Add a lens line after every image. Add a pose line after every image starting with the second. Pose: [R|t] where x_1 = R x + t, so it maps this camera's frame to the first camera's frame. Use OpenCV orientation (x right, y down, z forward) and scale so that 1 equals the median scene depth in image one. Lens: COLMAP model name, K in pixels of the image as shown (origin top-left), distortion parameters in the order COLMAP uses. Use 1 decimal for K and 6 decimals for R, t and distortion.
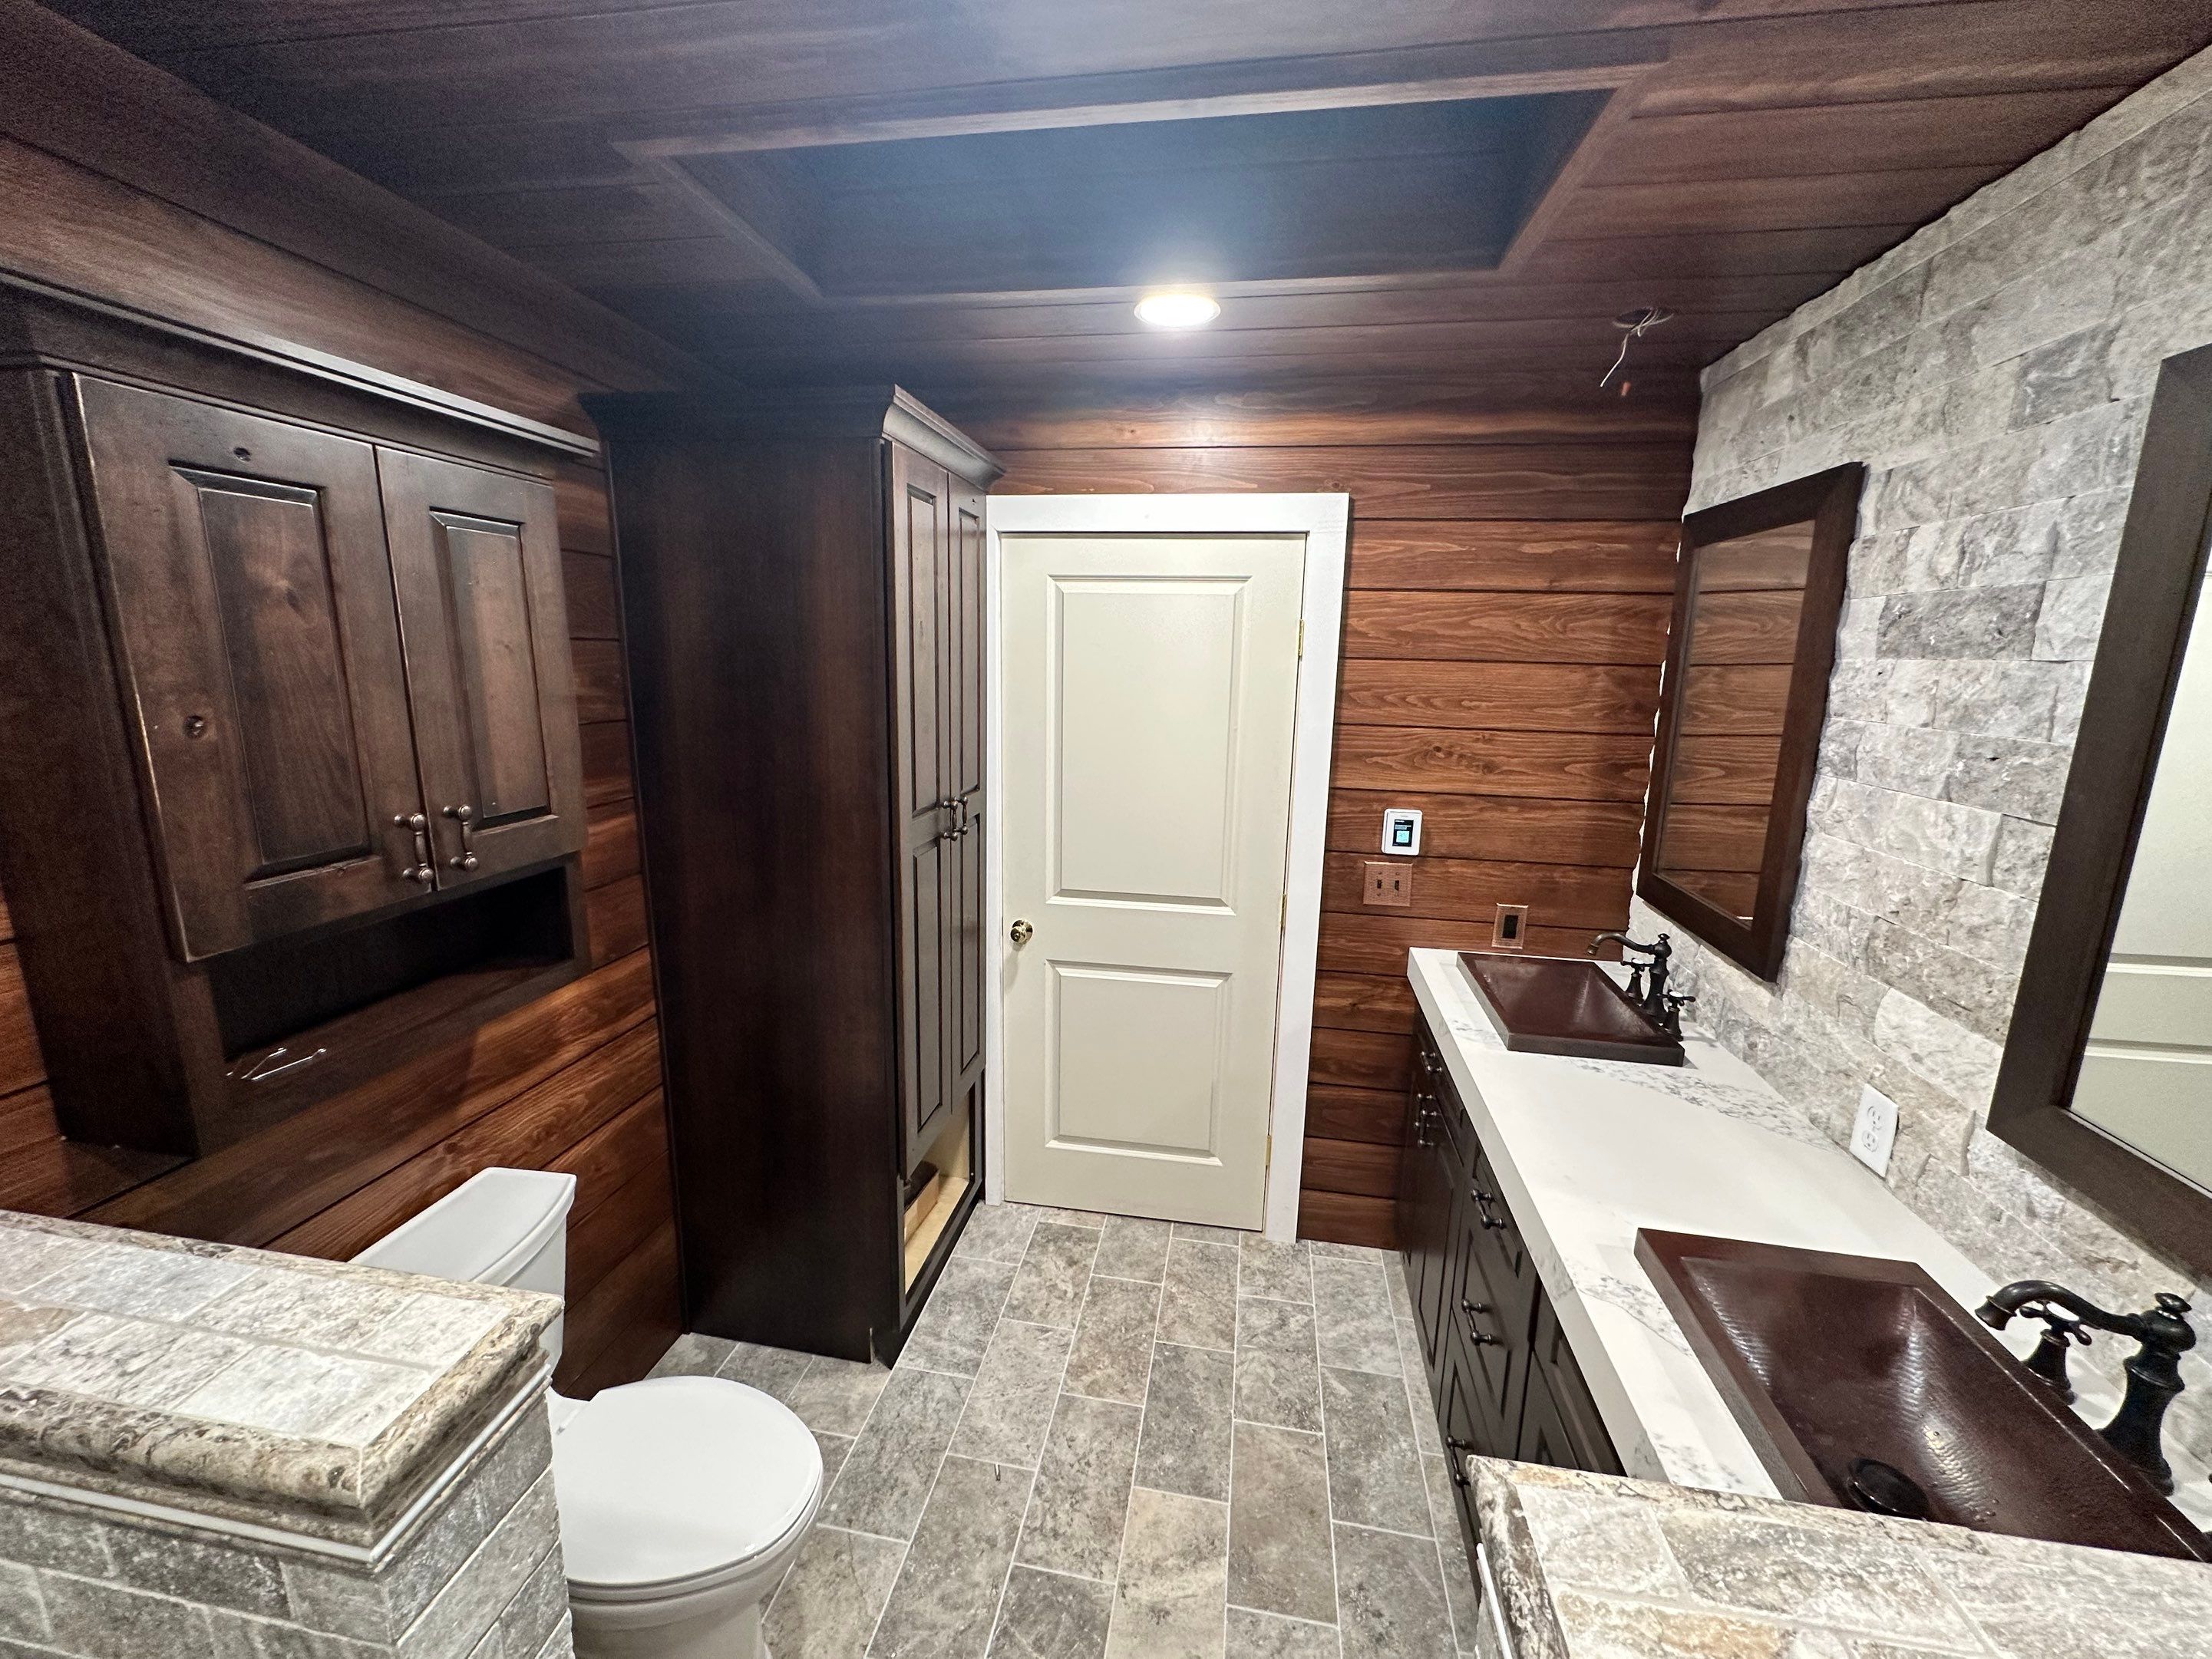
lens RADIAL K [[880.3, 0, 1105.9], [0, 880.3, 828.6], [0, 0, 1]] dist [-0.002852, 0.000666]
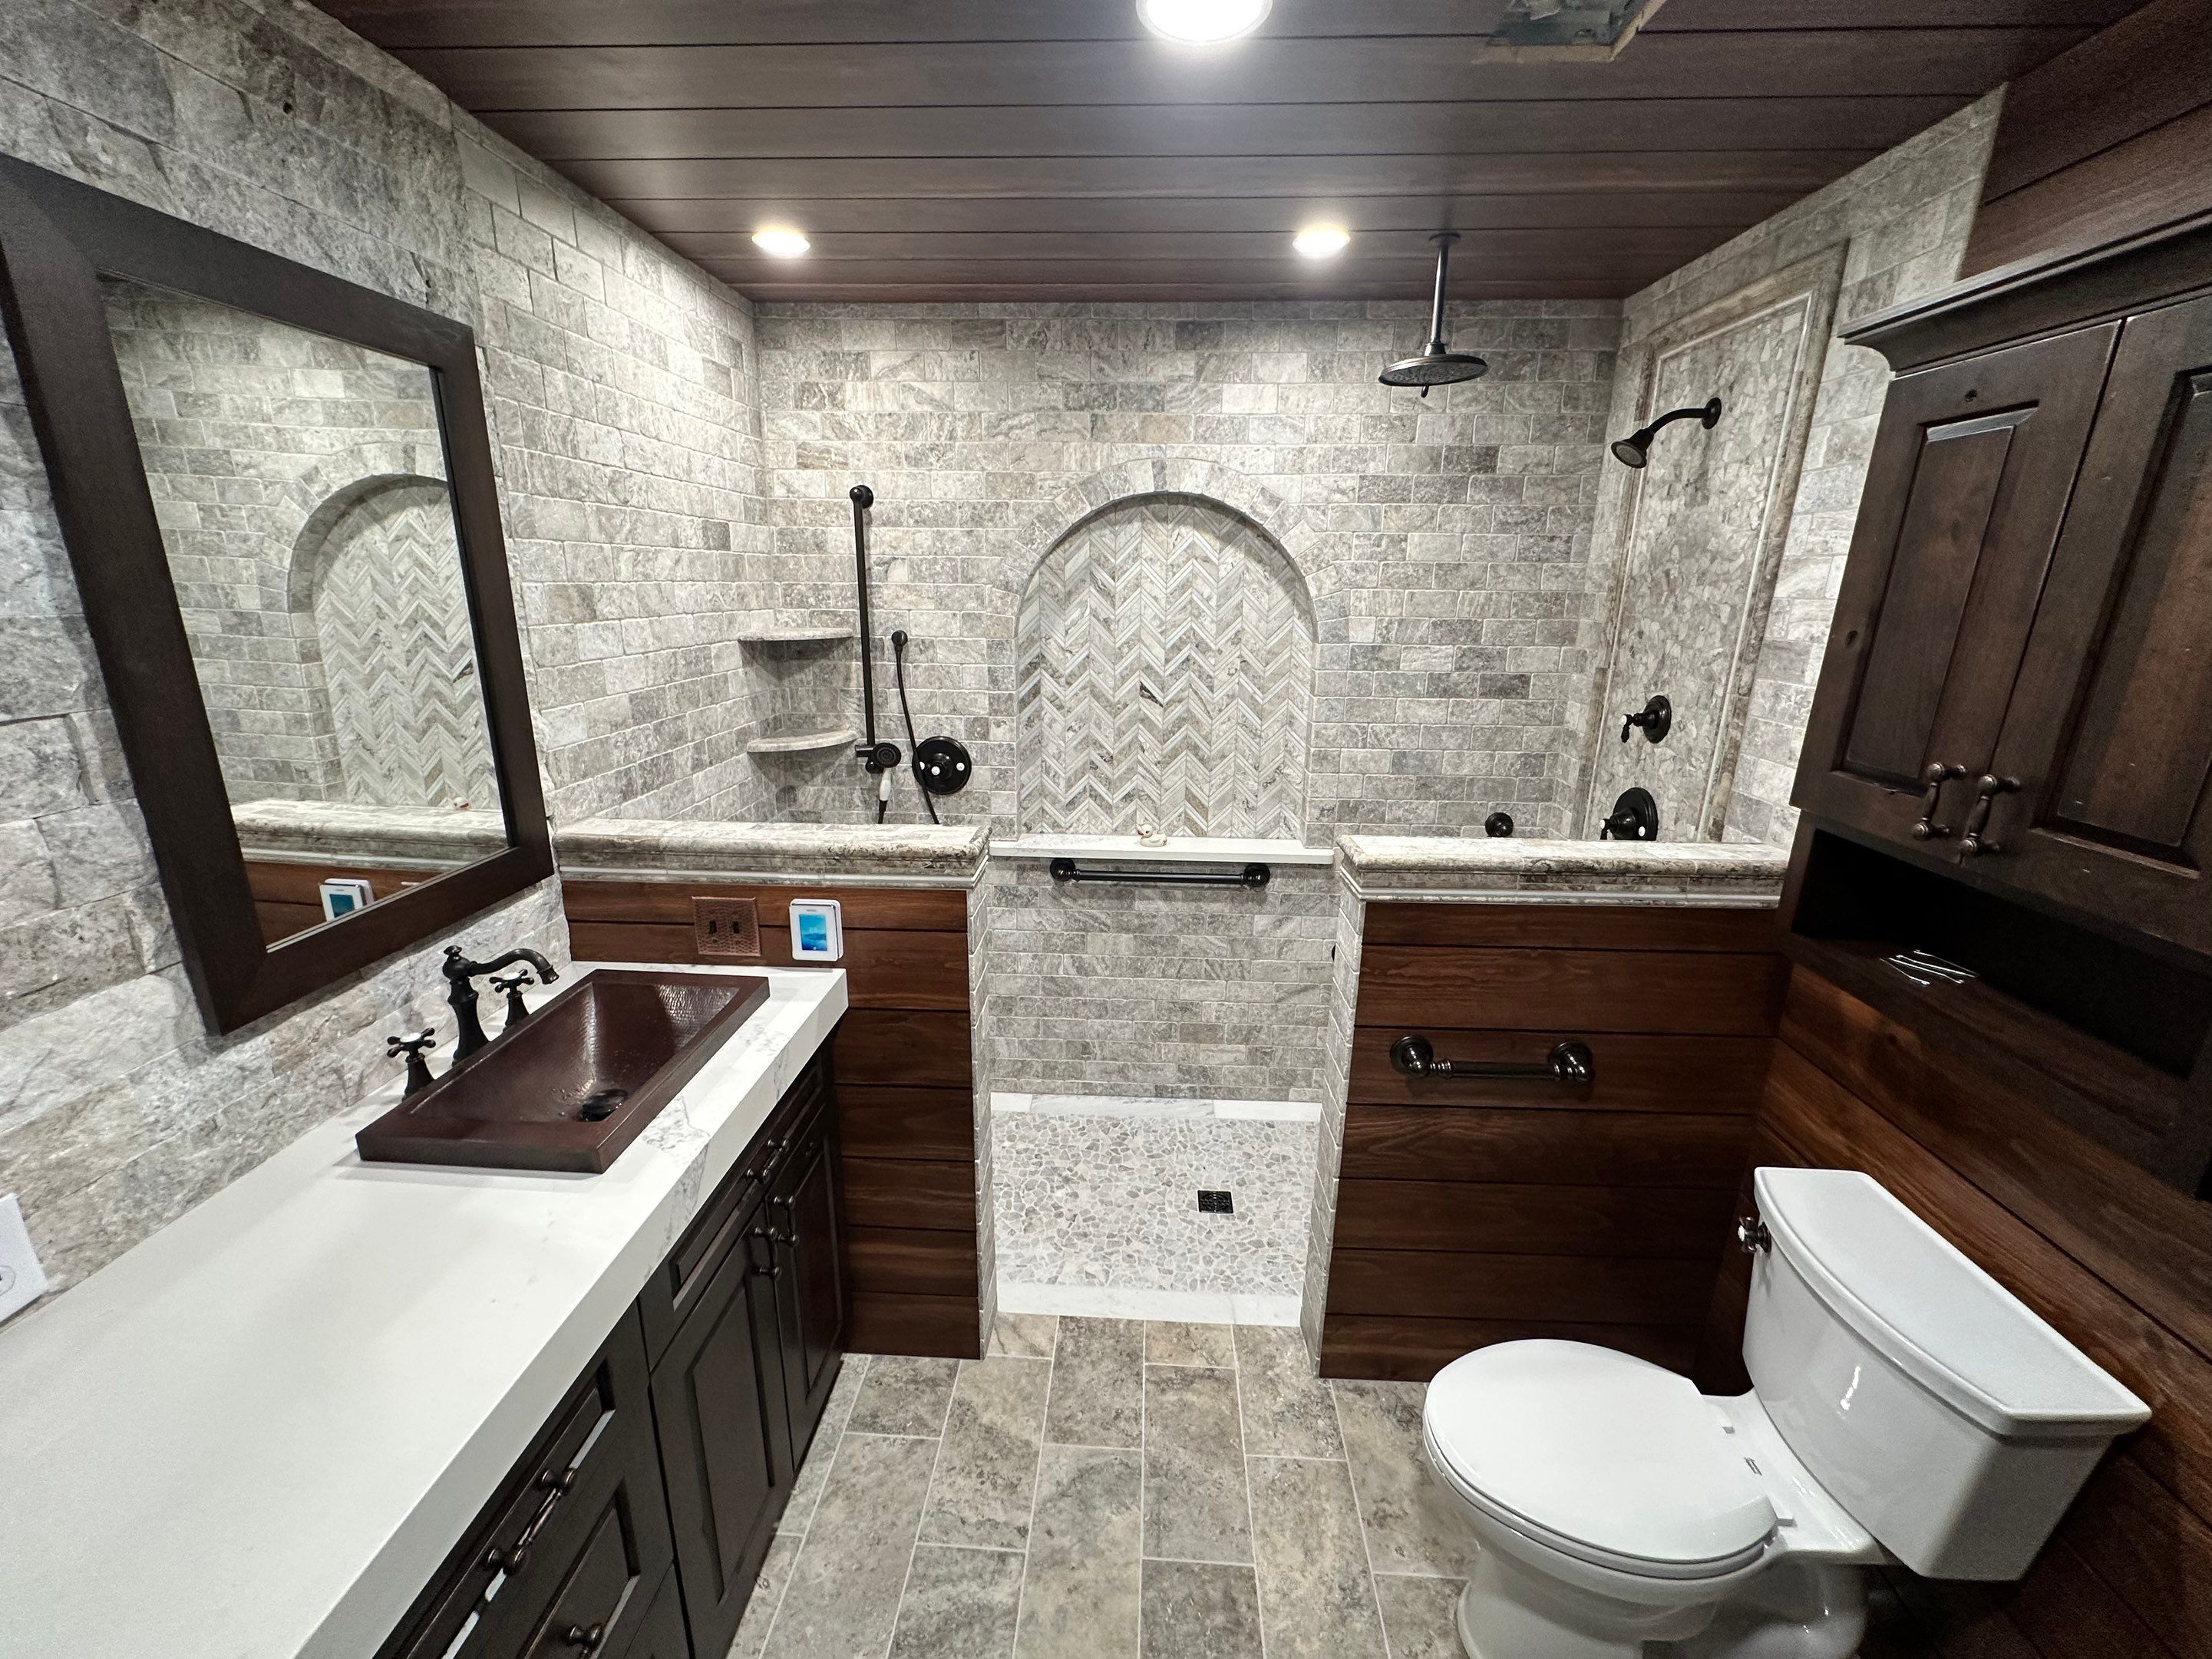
lens RADIAL K [[880.3, 0, 1106.0], [0, 880.3, 828.5], [0, 0, 1]] dist [-0.002852, 0.000666]
pose [[-0.992434, -0.003219, -0.122737, 0.153587], [-0.059335, 0.887745, 0.456495, -0.275592], [0.107490, 0.460324, -0.881220, 1.500554]]
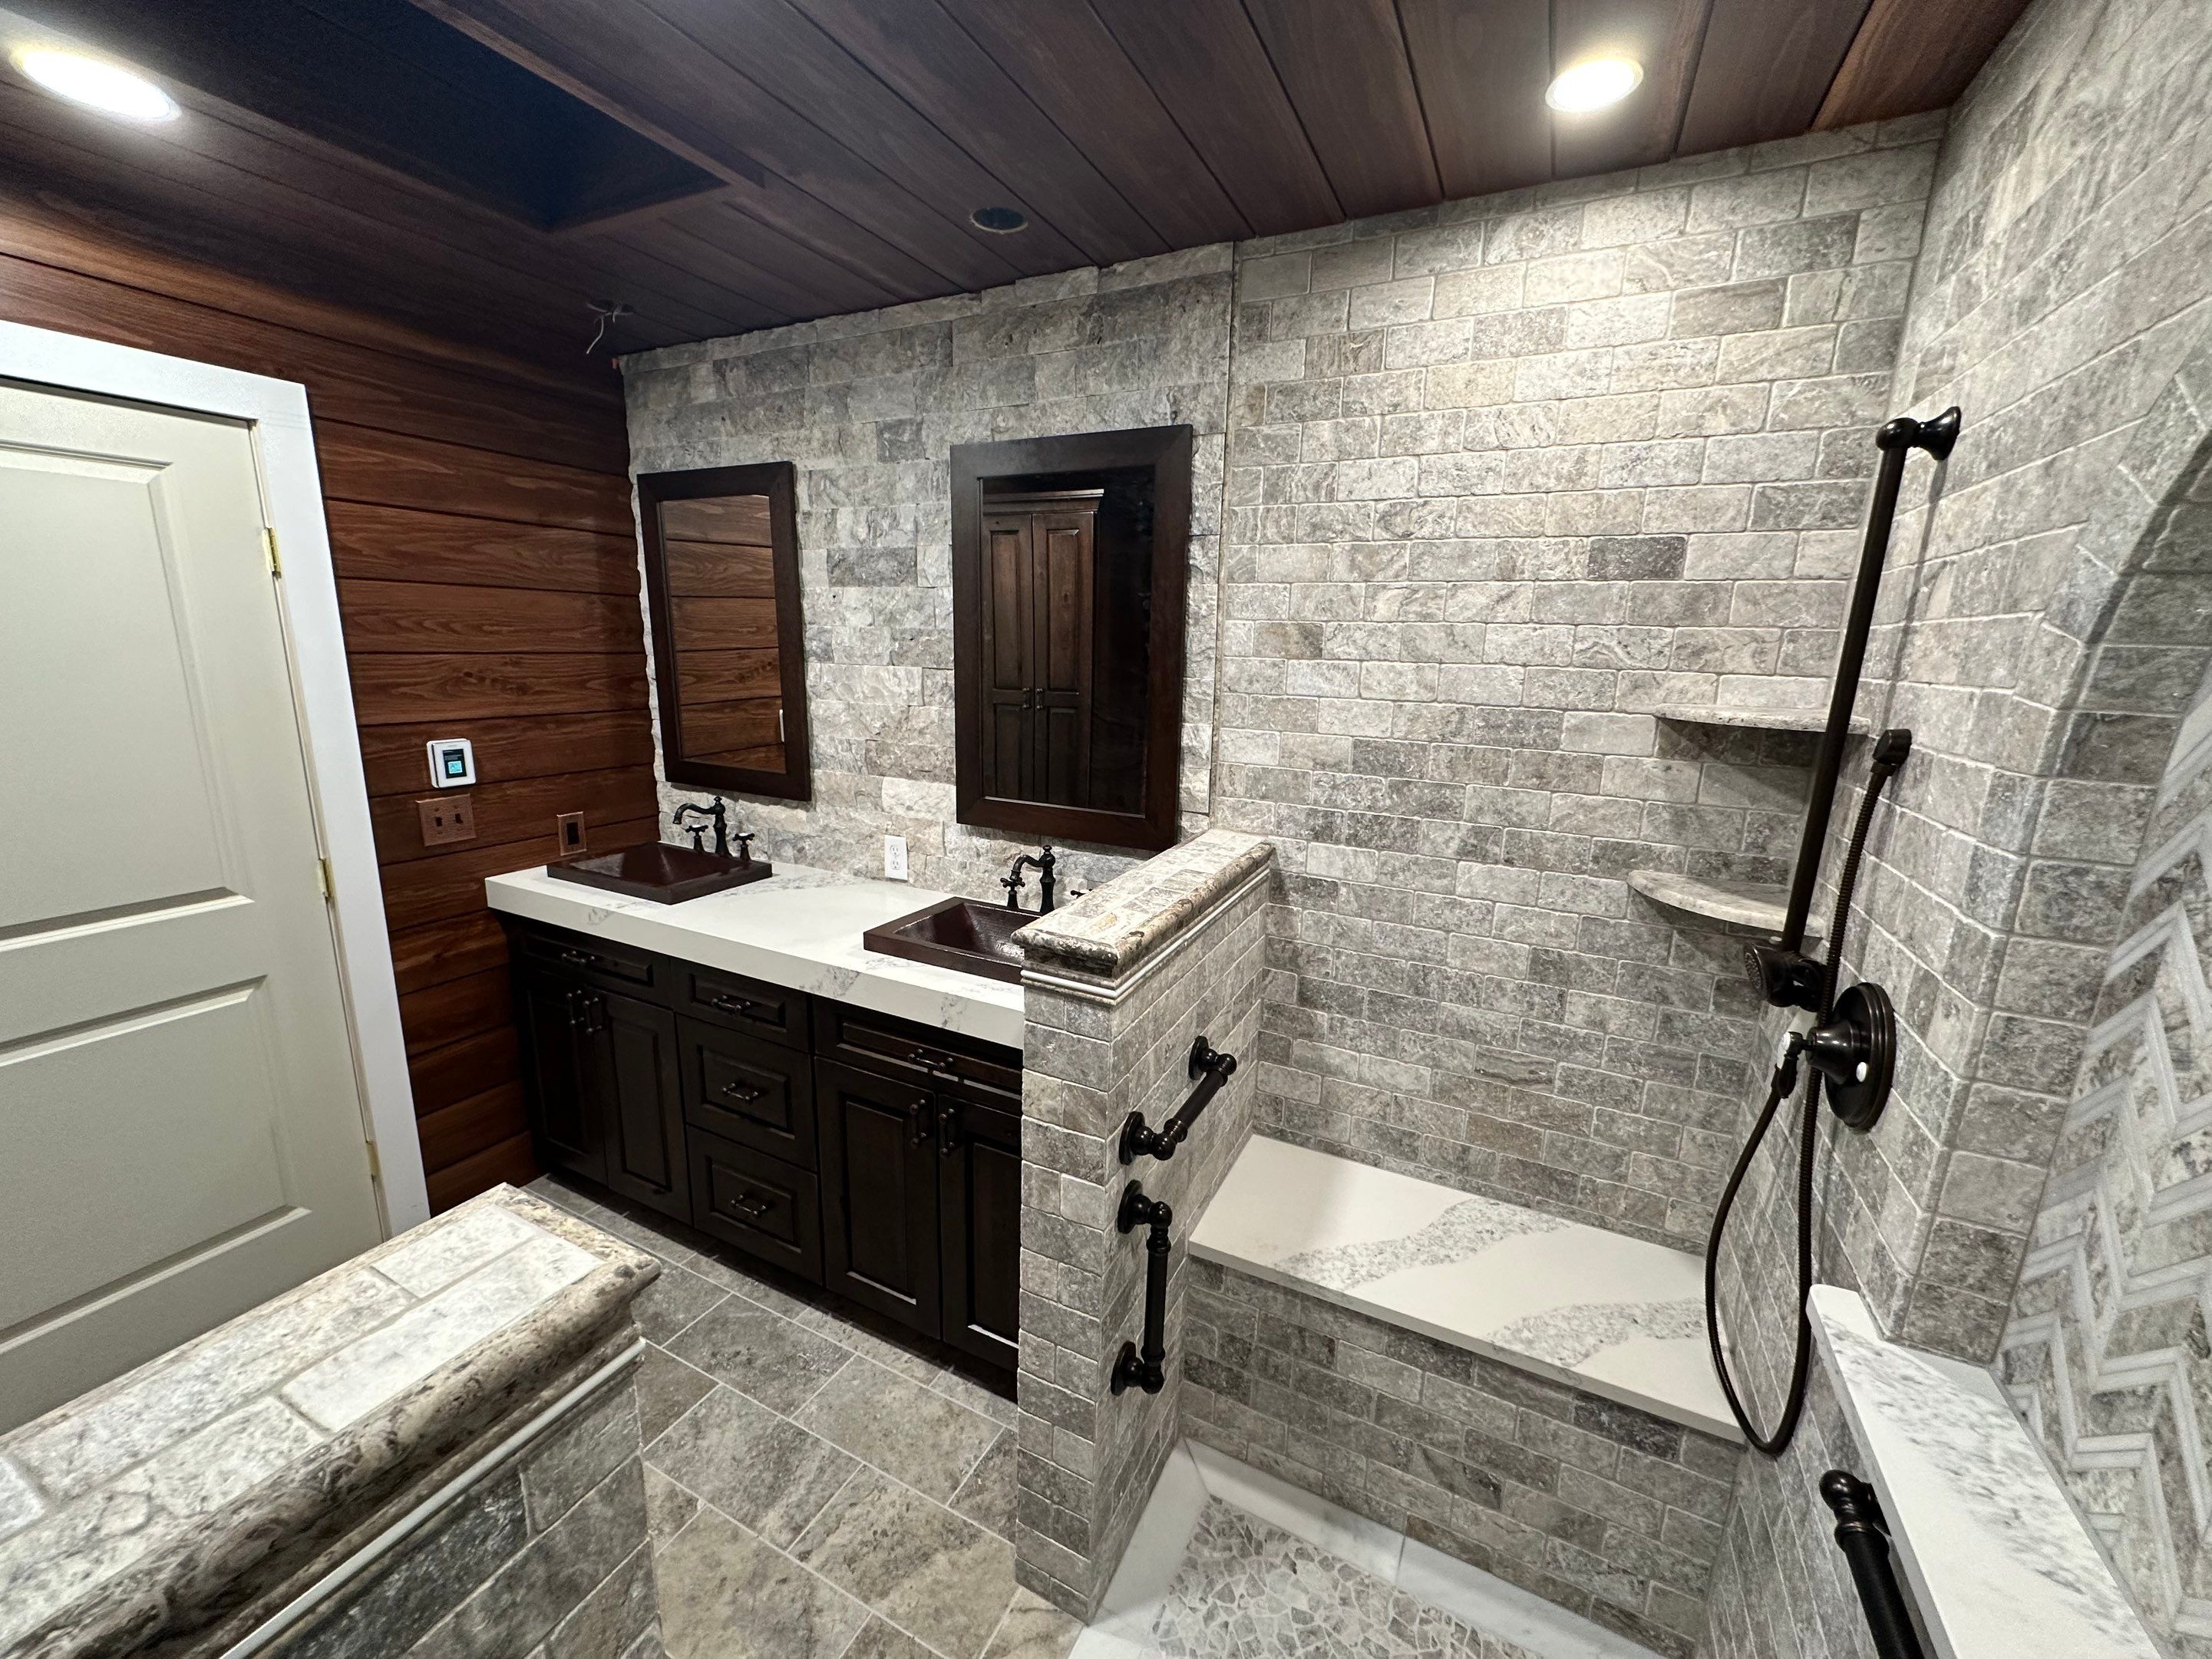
lens RADIAL K [[880.3, 0, 1105.3], [0, 880.3, 829.0], [0, 0, 1]] dist [-0.002852, 0.000666]
pose [[0.293026, -0.214372, 0.931762, -0.639862], [0.173125, 0.970327, 0.168800, 0.061259], [-0.940300, 0.111849, 0.321444, 0.028516]]
